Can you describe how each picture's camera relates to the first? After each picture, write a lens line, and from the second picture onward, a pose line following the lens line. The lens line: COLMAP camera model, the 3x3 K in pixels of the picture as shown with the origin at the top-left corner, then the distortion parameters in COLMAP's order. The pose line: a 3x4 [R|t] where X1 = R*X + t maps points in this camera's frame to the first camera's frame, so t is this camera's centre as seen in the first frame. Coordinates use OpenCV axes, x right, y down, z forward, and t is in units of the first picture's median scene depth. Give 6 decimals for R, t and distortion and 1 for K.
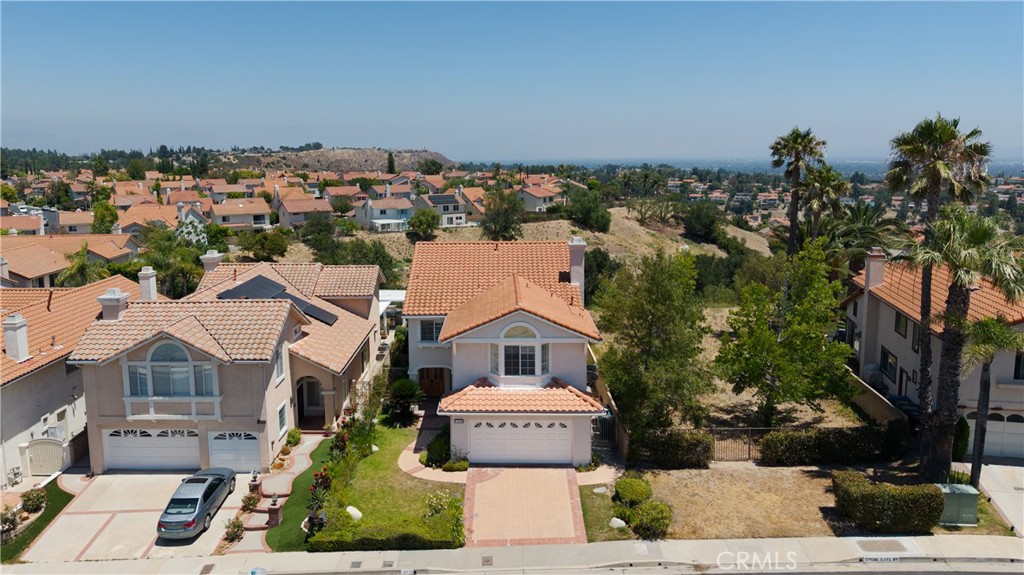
lens RADIAL K [[761.6, 0, 473.0], [0, 761.6, 262.2], [0, 0, 1]] dist [0.049484, -0.059148]
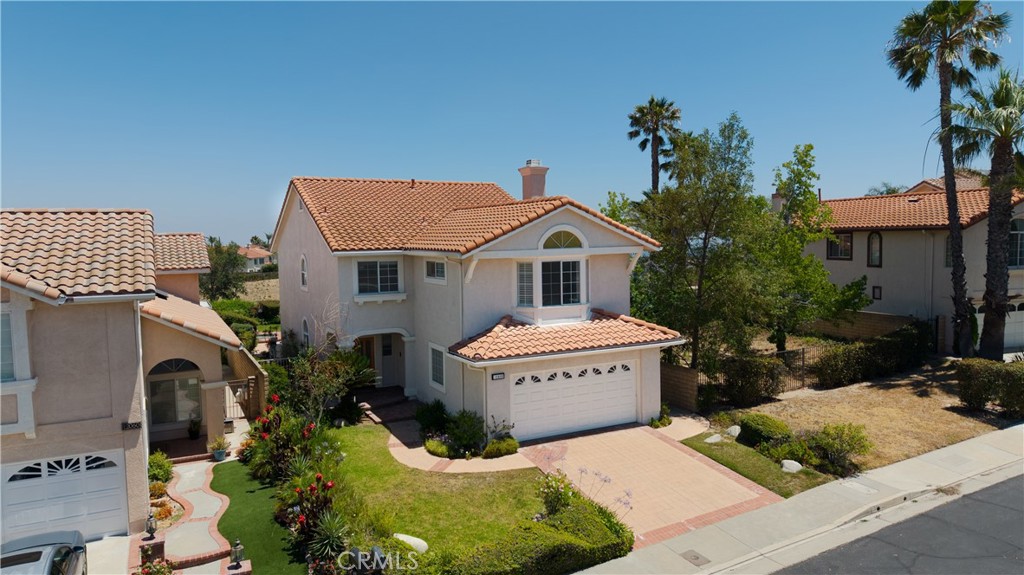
lens RADIAL K [[686.9, 0, 519.6], [0, 686.9, 289.3], [0, 0, 1]] dist [0.040120, -0.037172]
pose [[0.865072, -0.040550, 0.500006, -0.282600], [0.081514, 0.994843, -0.060349, 0.169666], [-0.494980, 0.092964, 0.863917, 0.483933]]
